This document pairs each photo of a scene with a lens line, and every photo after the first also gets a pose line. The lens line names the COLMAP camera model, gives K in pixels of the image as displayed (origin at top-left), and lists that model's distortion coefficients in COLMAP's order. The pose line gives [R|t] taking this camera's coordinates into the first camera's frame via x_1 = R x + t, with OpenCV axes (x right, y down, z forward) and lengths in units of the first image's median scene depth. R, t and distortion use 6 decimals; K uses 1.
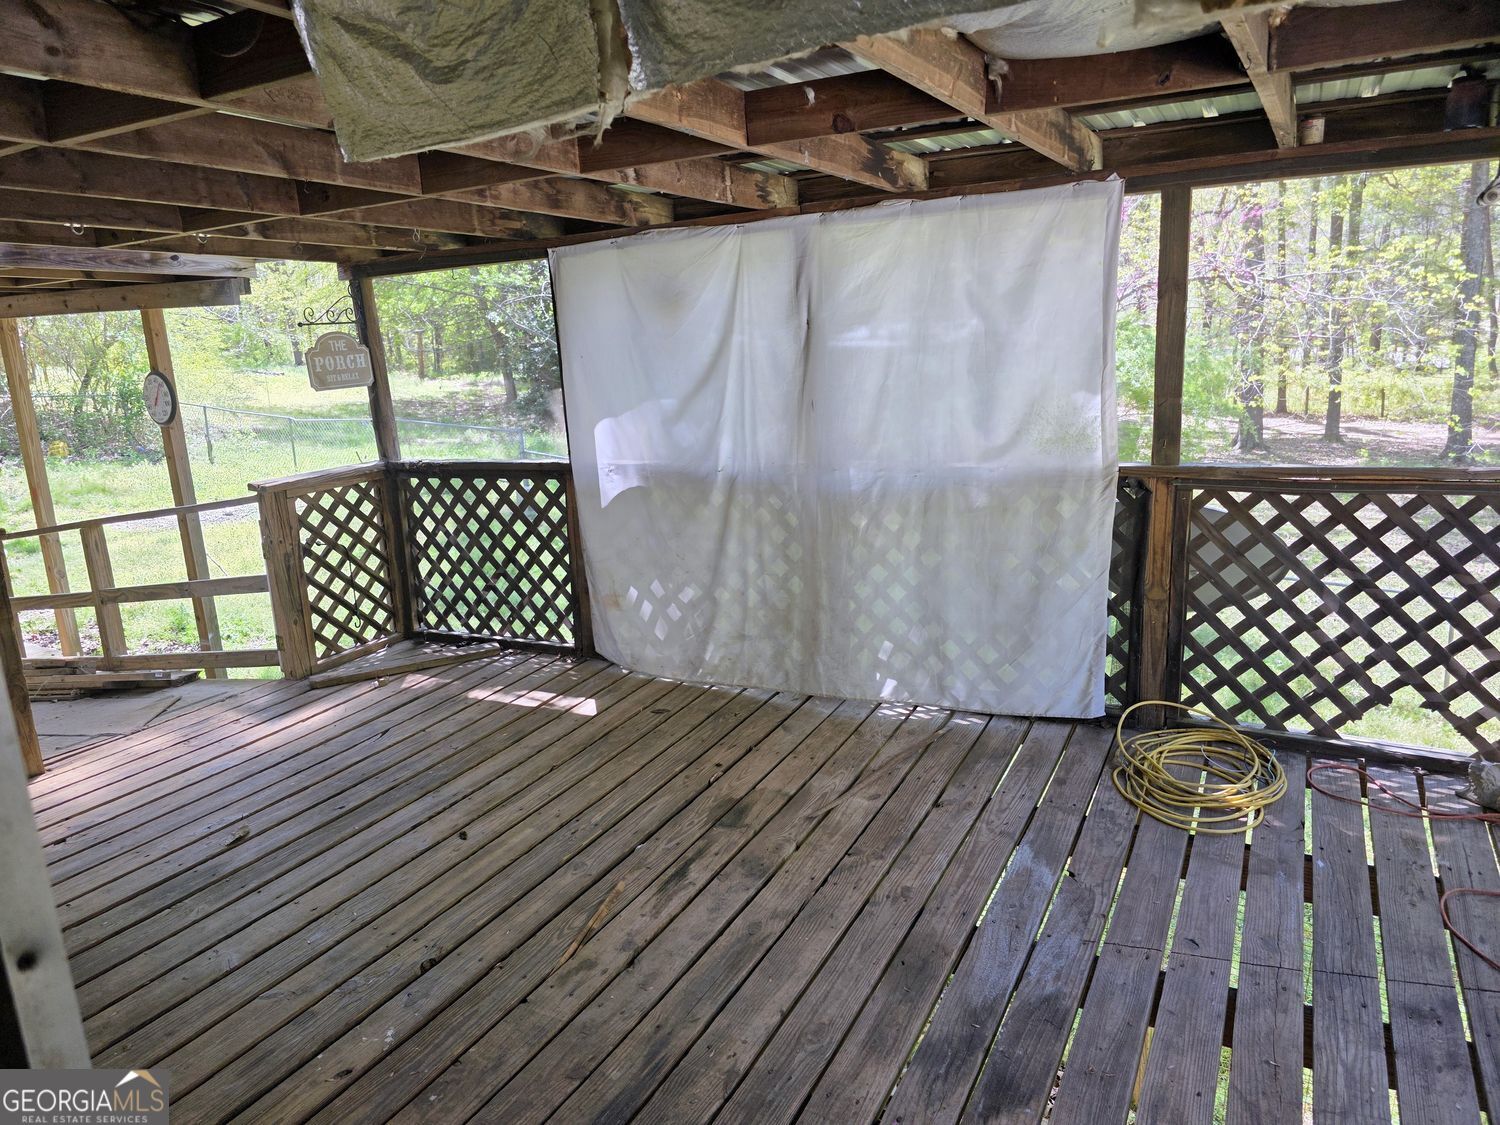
lens RADIAL K [[1012.5, 0, 753.8], [0, 1012.5, 590.2], [0, 0, 1]] dist [0.030424, -0.008367]
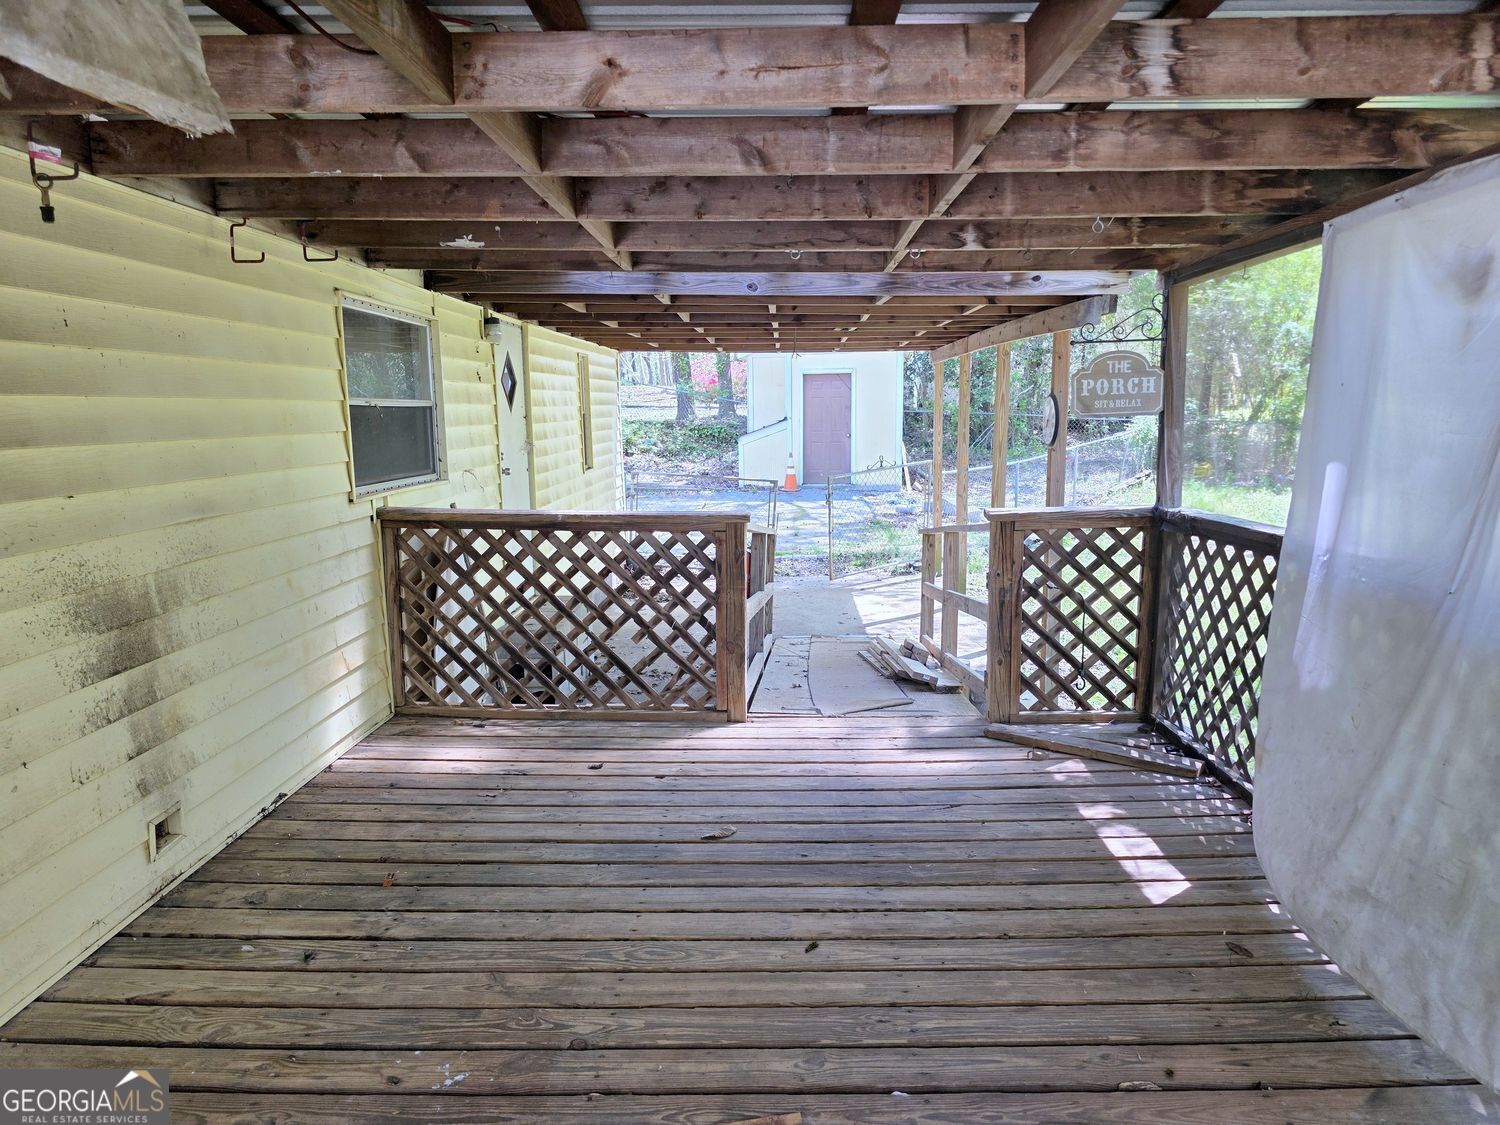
lens RADIAL K [[1012.5, 0, 753.8], [0, 1012.5, 590.2], [0, 0, 1]] dist [0.030424, -0.008367]
pose [[0.442006, 0.205693, -0.873110, 0.246177], [-0.232504, 0.966360, 0.109958, -0.082462], [0.866356, 0.154400, 0.474962, 0.361824]]
